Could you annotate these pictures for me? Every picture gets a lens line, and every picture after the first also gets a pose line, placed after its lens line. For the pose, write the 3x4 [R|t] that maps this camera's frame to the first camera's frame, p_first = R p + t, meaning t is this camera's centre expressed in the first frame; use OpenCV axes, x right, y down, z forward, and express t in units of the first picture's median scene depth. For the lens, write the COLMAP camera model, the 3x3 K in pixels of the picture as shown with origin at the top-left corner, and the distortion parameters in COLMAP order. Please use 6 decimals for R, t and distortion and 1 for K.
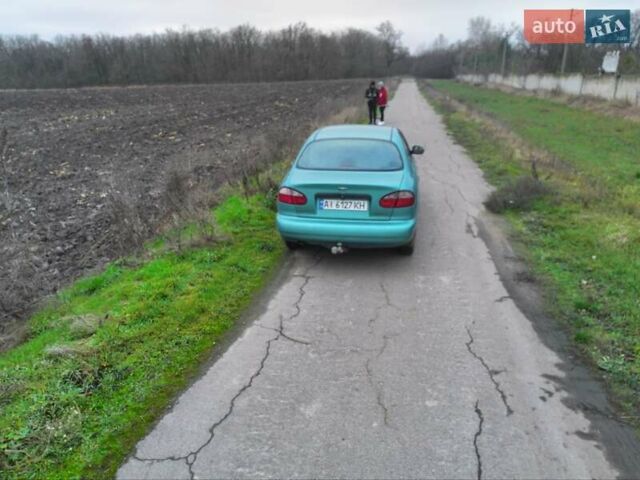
lens RADIAL K [[456.2, 0, 320.0], [0, 456.2, 239.9], [0, 0, 1]] dist [0.002132, 0.019157]
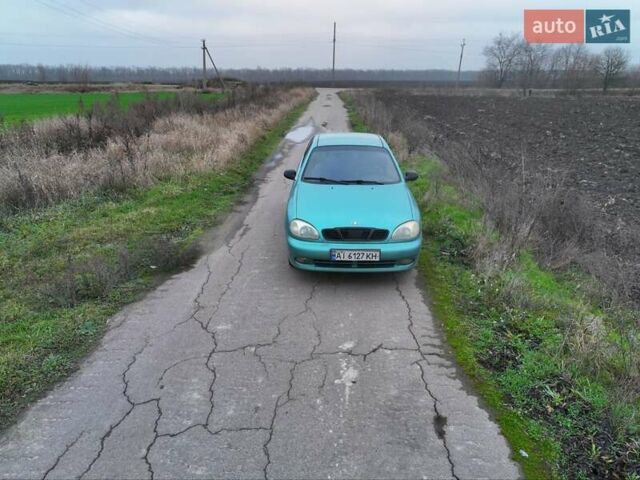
lens RADIAL K [[456.2, 0, 319.0], [0, 456.2, 242.1], [0, 0, 1]] dist [0.002132, 0.019157]
pose [[-0.989784, 0.027937, -0.139811, 0.399250], [-0.068469, 0.767001, 0.637982, -0.931600], [0.125059, 0.641037, -0.757252, 2.436547]]
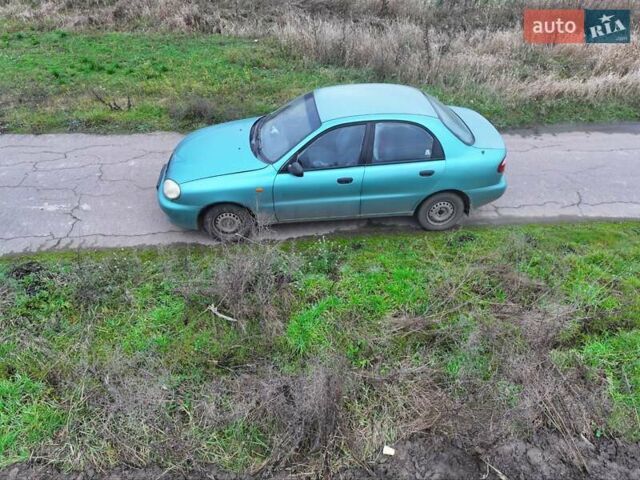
lens RADIAL K [[456.2, 0, 317.6], [0, 456.2, 240.6], [0, 0, 1]] dist [0.002132, 0.019157]
pose [[-0.256233, -0.613883, 0.746654, -0.843050], [0.315994, 0.676803, 0.664895, -0.815792], [-0.913506, 0.406306, 0.020564, 1.415634]]
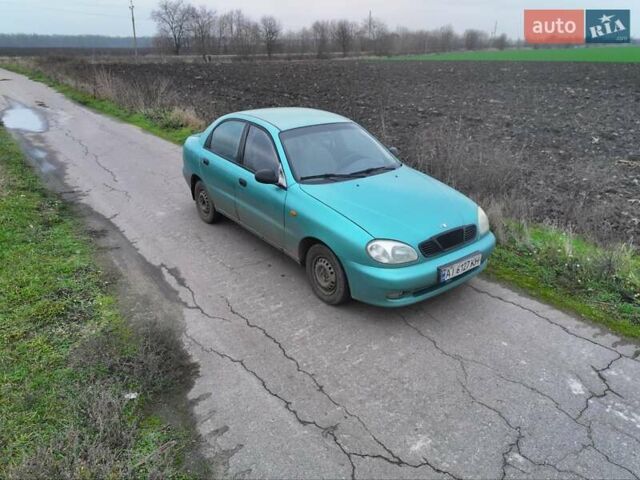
lens RADIAL K [[456.2, 0, 319.6], [0, 456.2, 237.0], [0, 0, 1]] dist [0.002132, 0.019157]
pose [[-0.683544, 0.269269, -0.678426, 0.835541], [-0.260353, 0.778382, 0.571259, -0.695731], [0.681897, 0.567111, -0.461954, 1.885546]]
